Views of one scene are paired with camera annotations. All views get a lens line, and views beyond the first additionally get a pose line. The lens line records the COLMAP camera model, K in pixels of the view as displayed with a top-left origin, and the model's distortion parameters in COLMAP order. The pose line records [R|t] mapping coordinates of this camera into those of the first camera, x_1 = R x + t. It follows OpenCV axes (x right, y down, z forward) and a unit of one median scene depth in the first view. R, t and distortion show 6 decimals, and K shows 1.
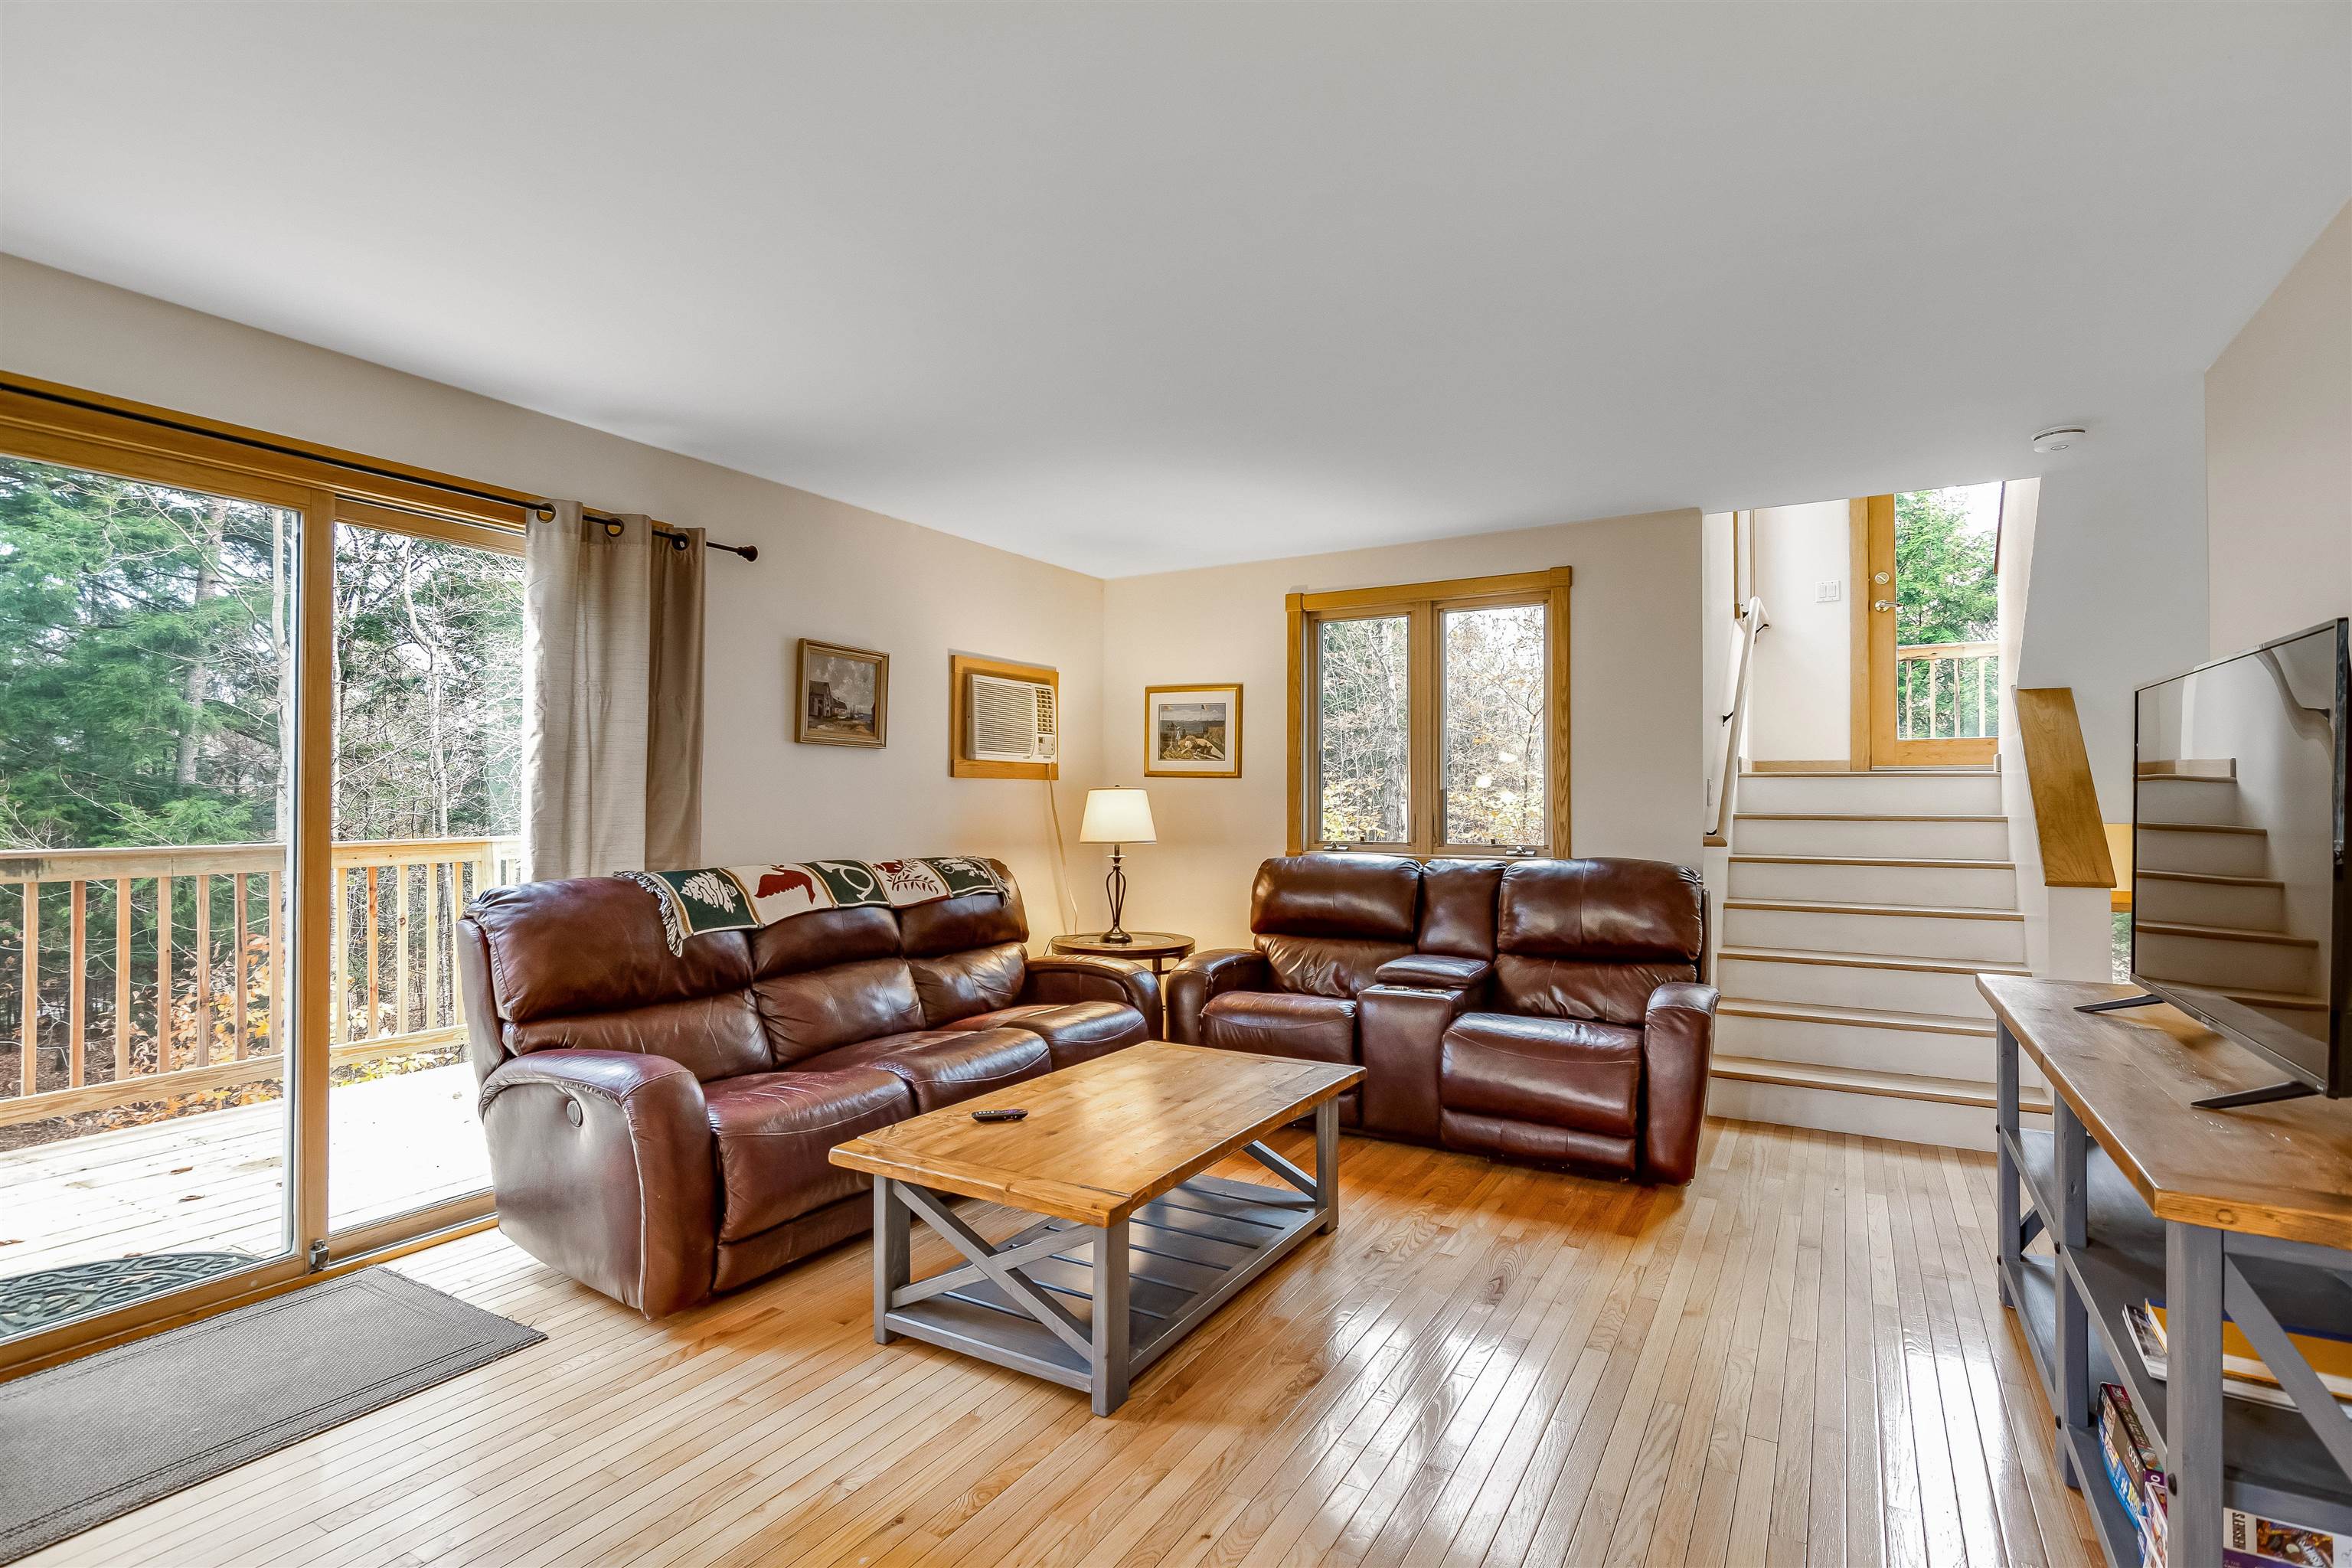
lens RADIAL K [[1155.1, 0, 1181.0], [0, 1155.1, 787.7], [0, 0, 1]] dist [0.000868, -0.000508]
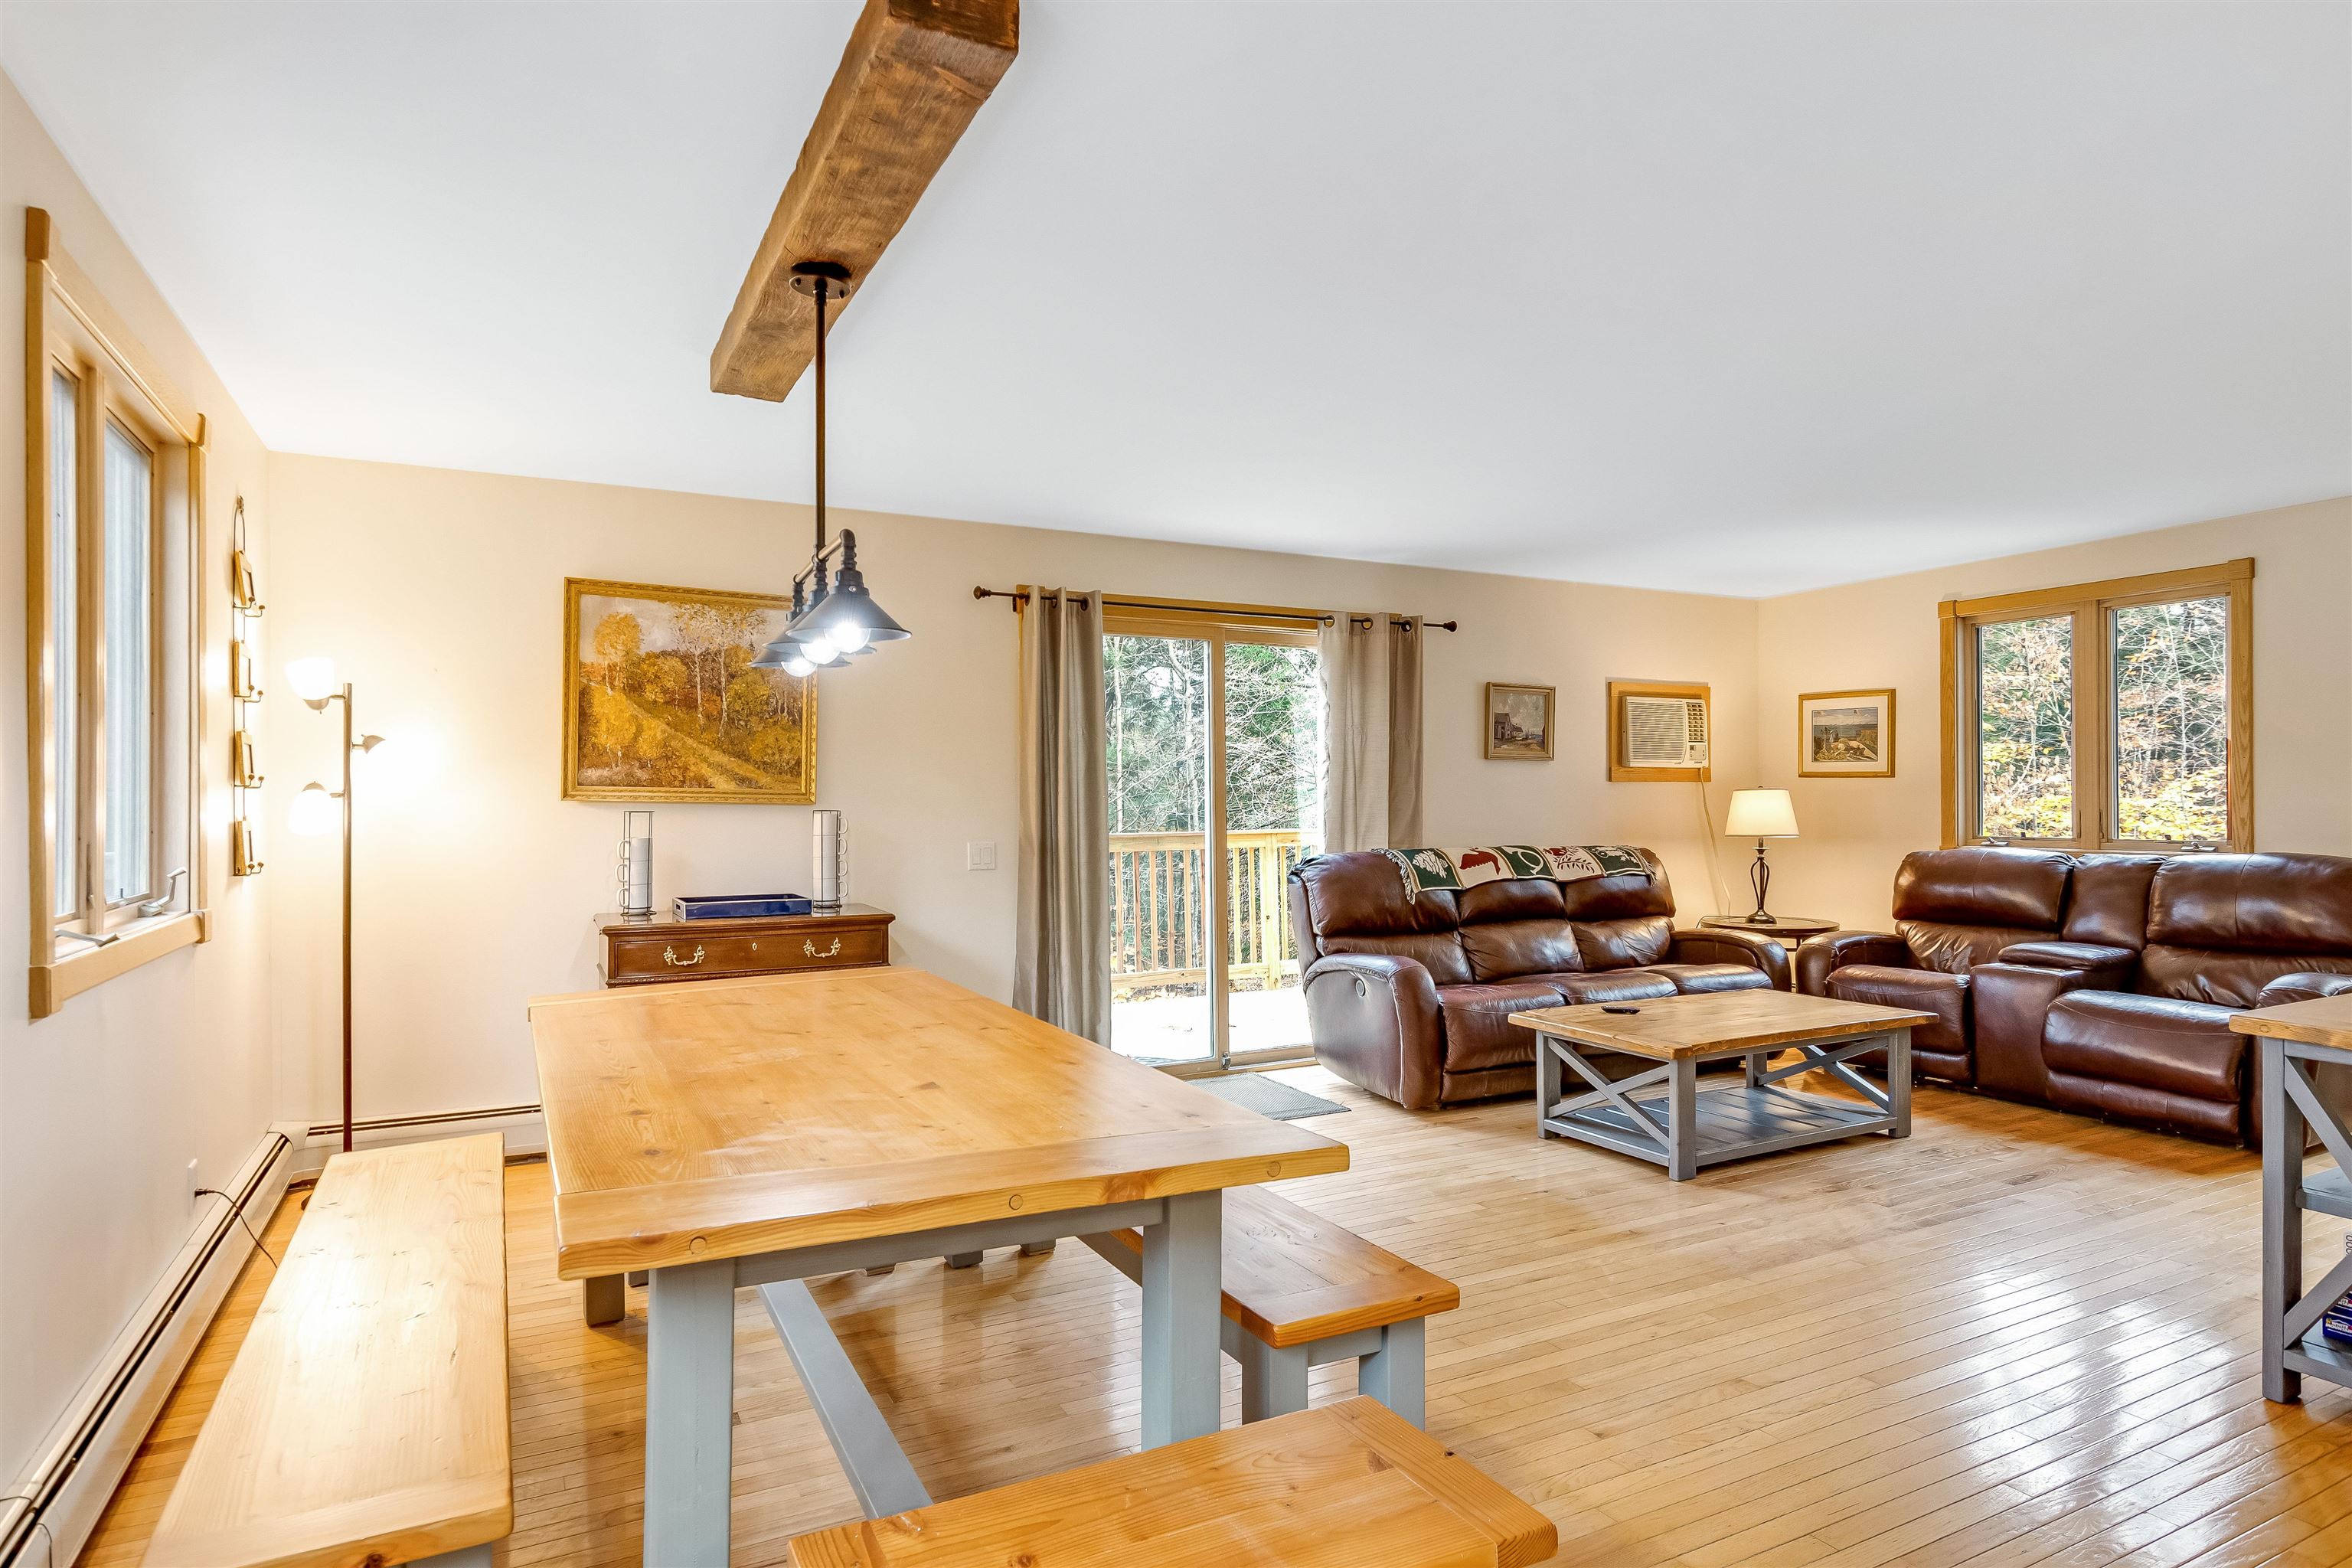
lens RADIAL K [[1262.7, 0, 1176.6], [0, 1262.7, 792.3], [0, 0, 1]] dist [0.006103, 0.001184]
pose [[0.845687, -0.010979, -0.533566, 0.163462], [0.013630, 0.999907, 0.001029, -0.006740], [0.533505, -0.008143, 0.845757, -0.485553]]
